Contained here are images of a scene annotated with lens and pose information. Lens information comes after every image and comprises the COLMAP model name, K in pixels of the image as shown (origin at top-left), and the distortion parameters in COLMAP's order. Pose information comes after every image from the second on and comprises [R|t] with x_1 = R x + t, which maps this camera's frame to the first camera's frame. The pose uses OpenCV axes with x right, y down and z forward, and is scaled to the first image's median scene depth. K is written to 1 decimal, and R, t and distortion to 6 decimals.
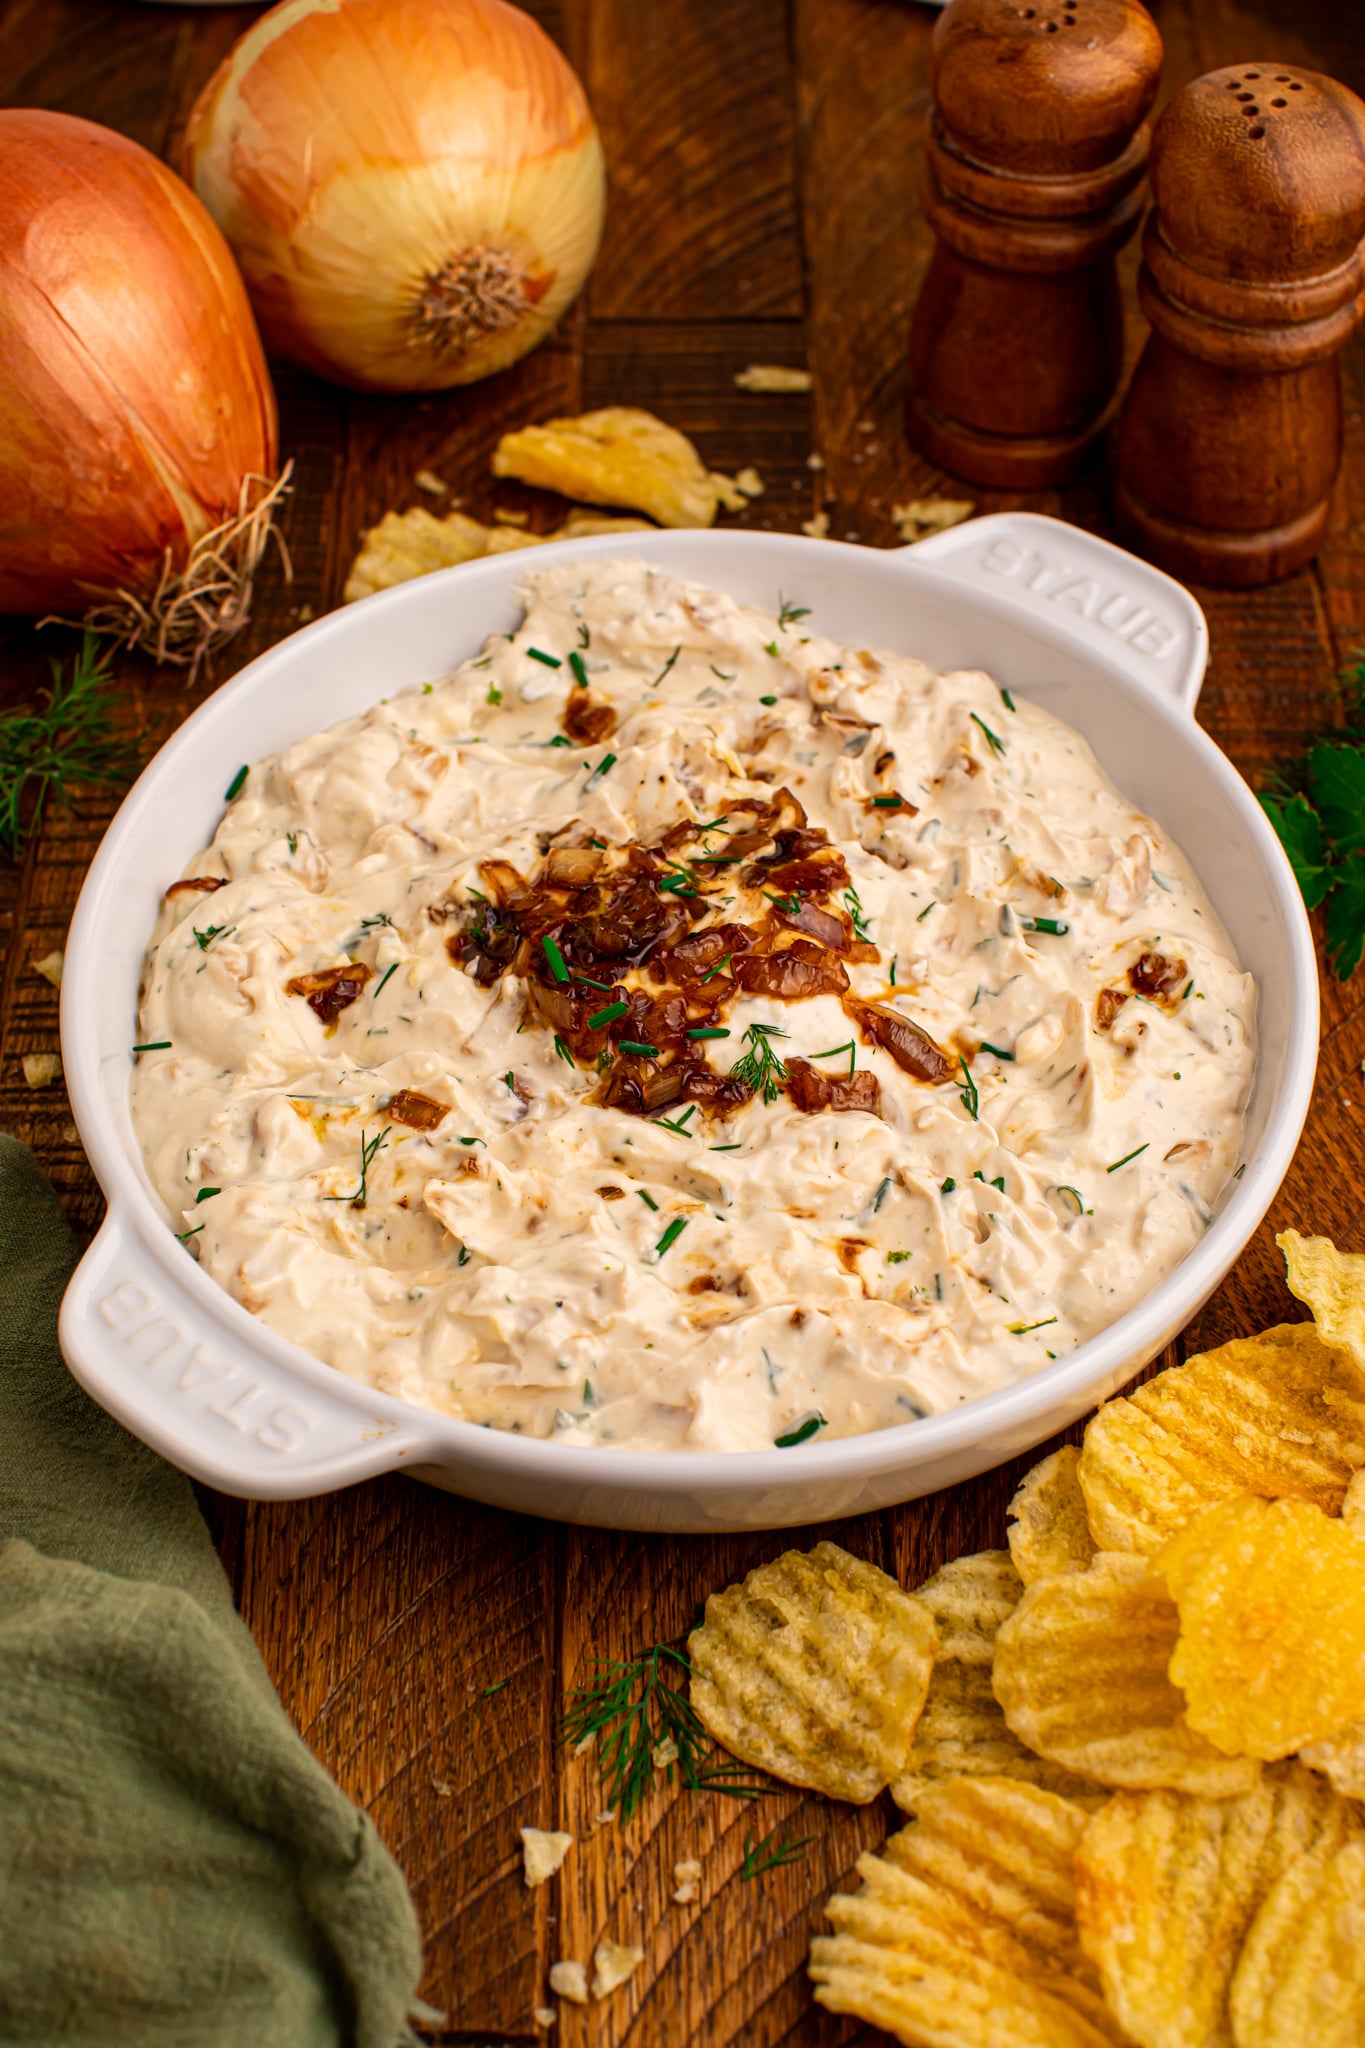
lens RADIAL K [[3161.7, 0, 685.9], [0, 3161.7, 996.5], [0, 0, 1]] dist [-0.287278, 0.096809]
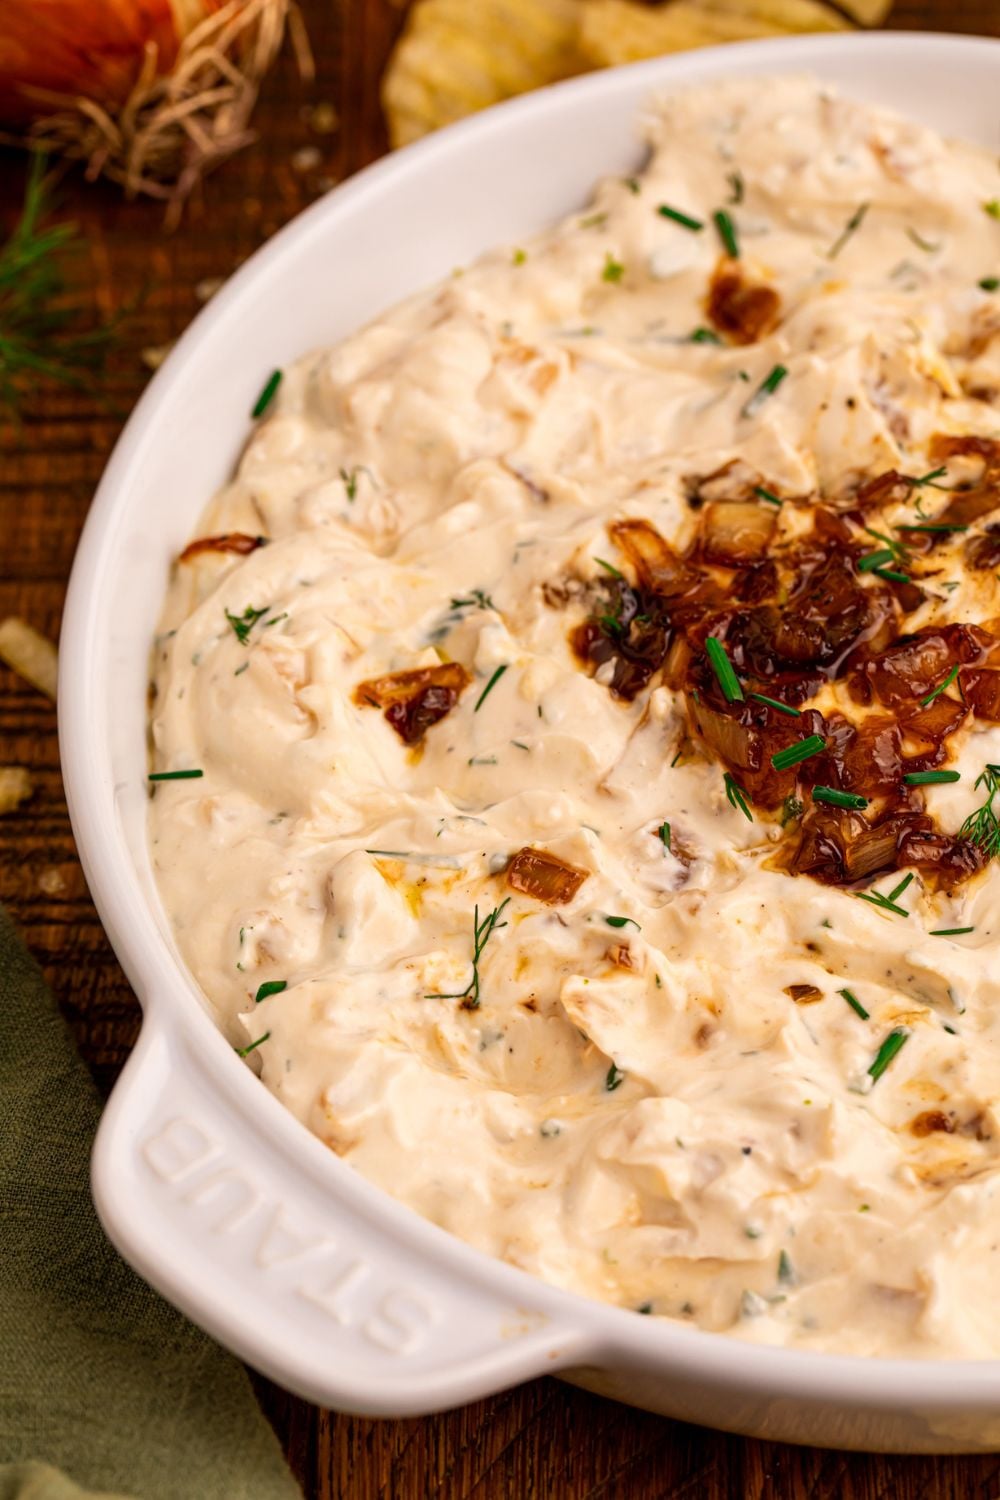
lens RADIAL K [[4963.5, 0, 425.4], [0, 4963.5, 751.0], [0, 0, 1]] dist [-0.163006, 3.104825]
pose [[0.999595, 0.014204, -0.024642, -0.082953], [-0.011883, 0.995698, 0.091887, -0.099972], [0.025841, -0.091557, 0.995464, -0.174165]]
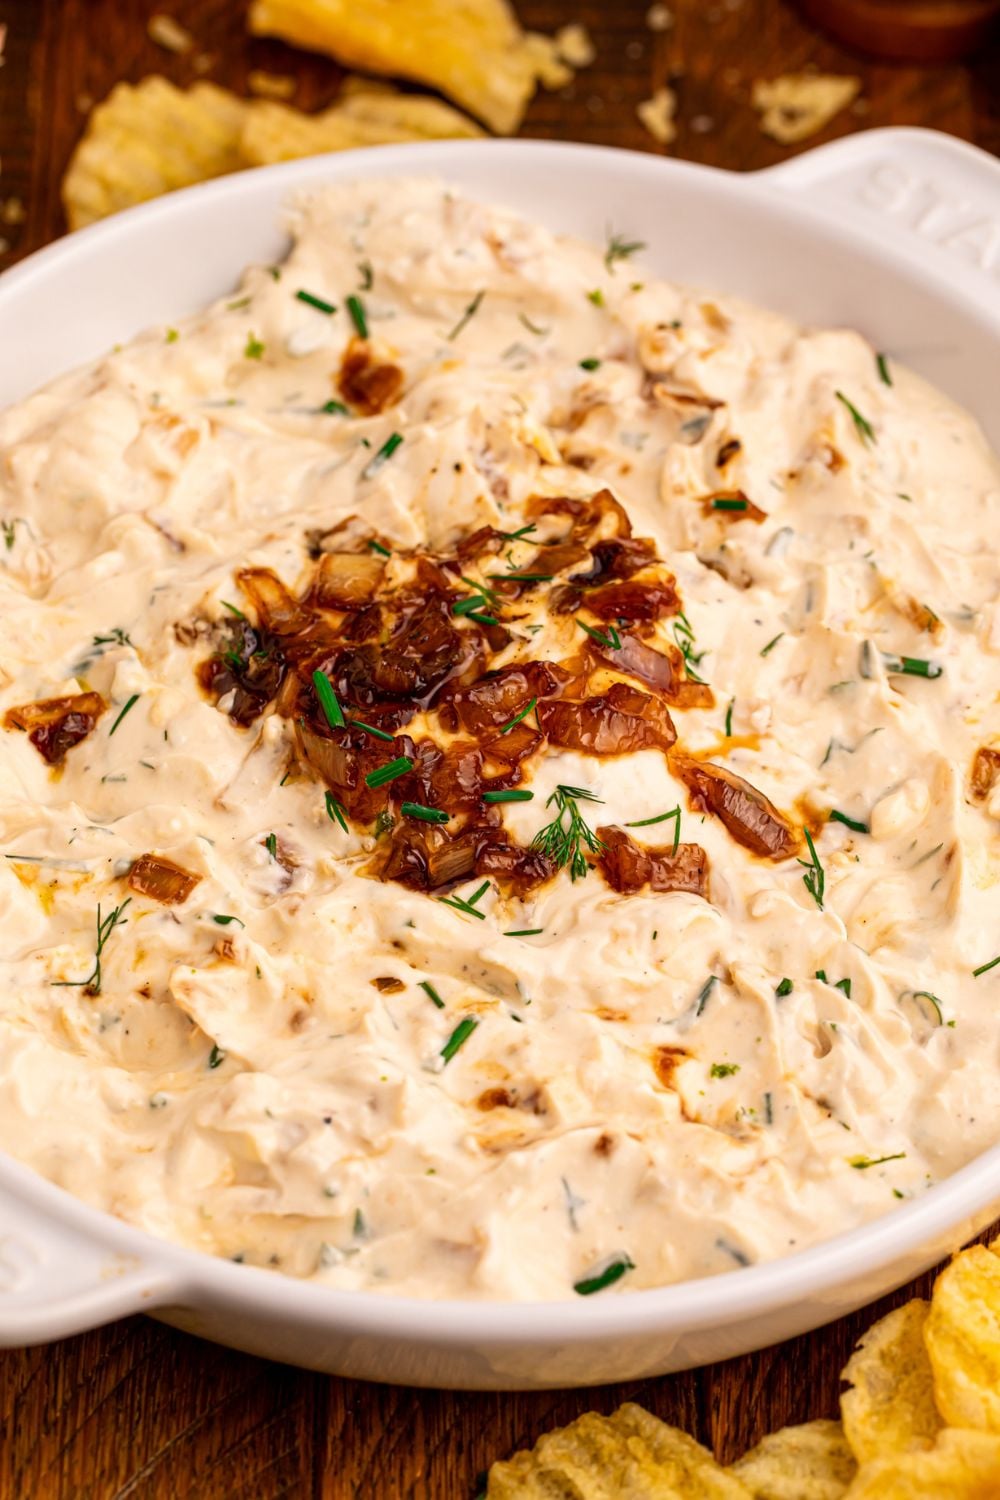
lens RADIAL K [[4963.5, 0, 425.4], [0, 4963.5, 751.0], [0, 0, 1]] dist [-0.163006, 3.104825]
pose [[0.999665, 0.025700, -0.003102, -0.010945], [-0.025440, 0.997499, 0.065937, -0.086091], [0.004789, -0.065836, 0.997819, -0.320736]]
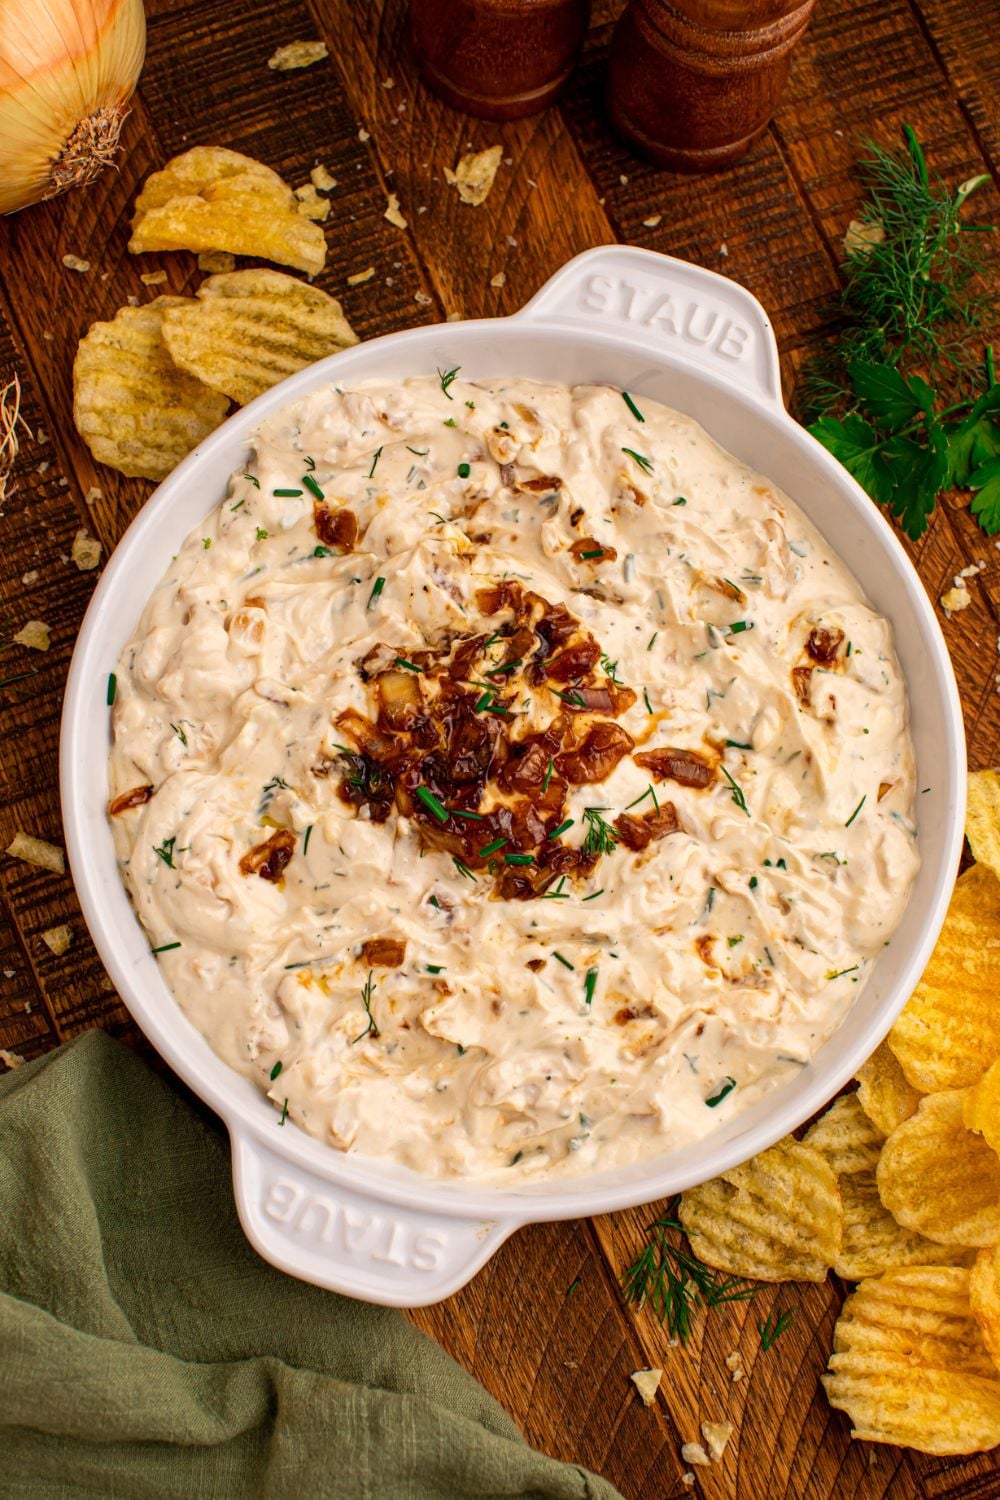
lens RADIAL K [[2238.1, 0, 500.0], [0, 2238.1, 750.0], [0, 0, 1]] dist [-0.257454, 0.384407]
pose [[0.929207, -0.349174, 0.121047, -0.123603], [0.229760, 0.802376, 0.550820, -0.559444], [-0.289457, -0.484014, 0.825800, 0.203054]]
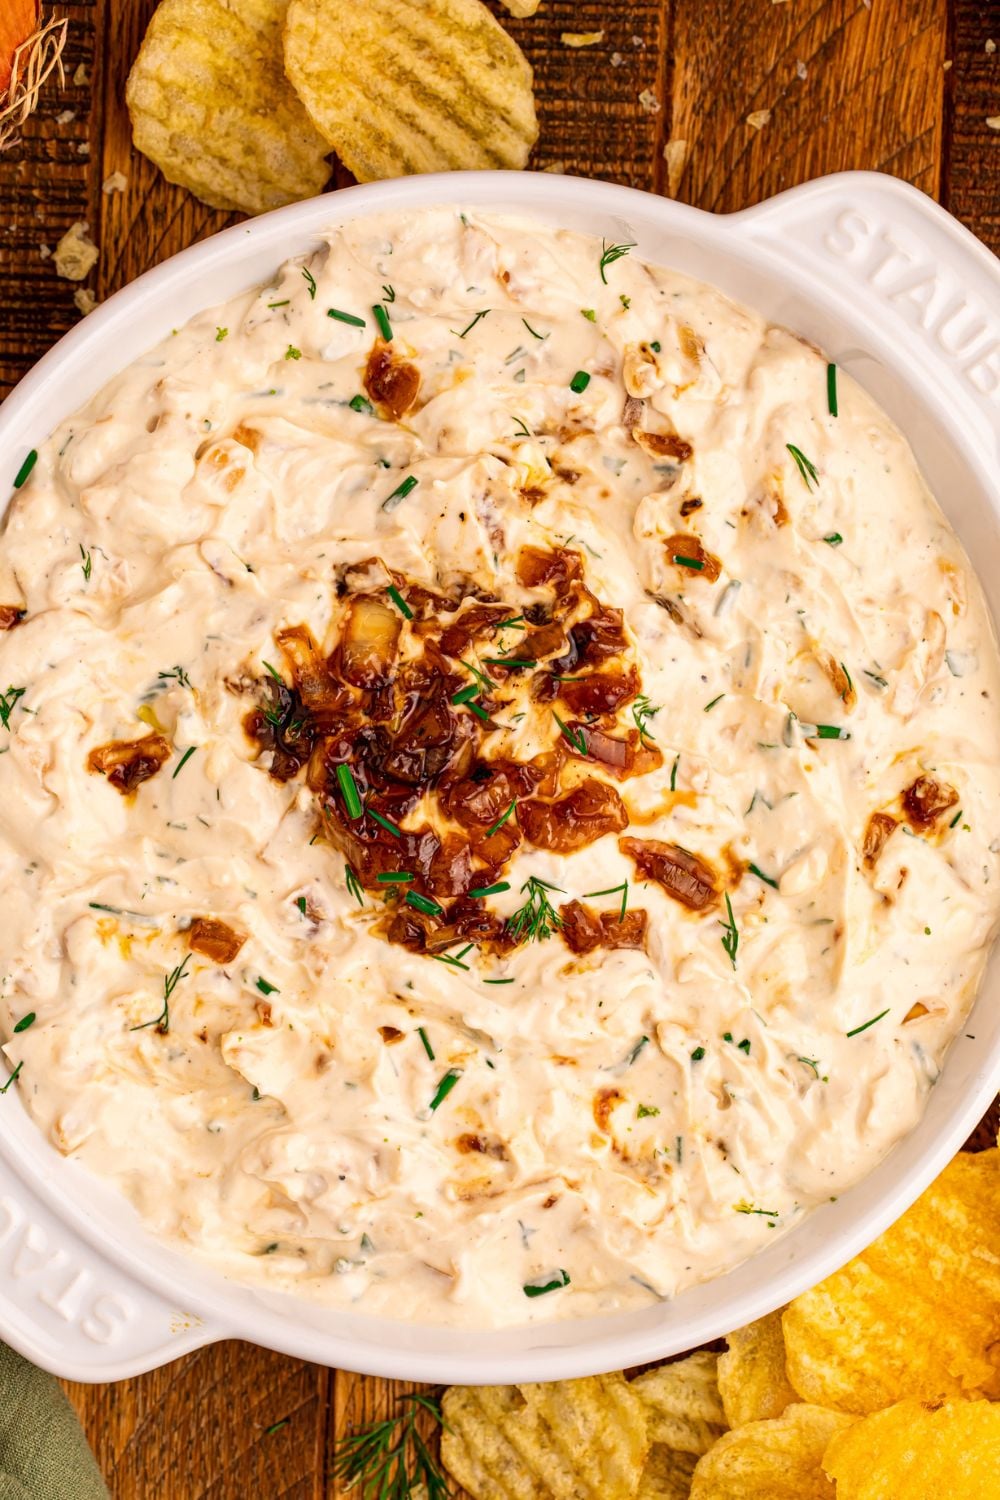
lens RADIAL K [[4783.6, 0, 500.0], [0, 4783.6, 750.0], [0, 0, 1]] dist [-0.166587, 1.690216]
pose [[0.998535, 0.050980, 0.018141, -0.020685], [-0.050099, 0.744291, 0.665974, -1.079112], [0.020449, -0.665907, 0.745754, -0.167686]]
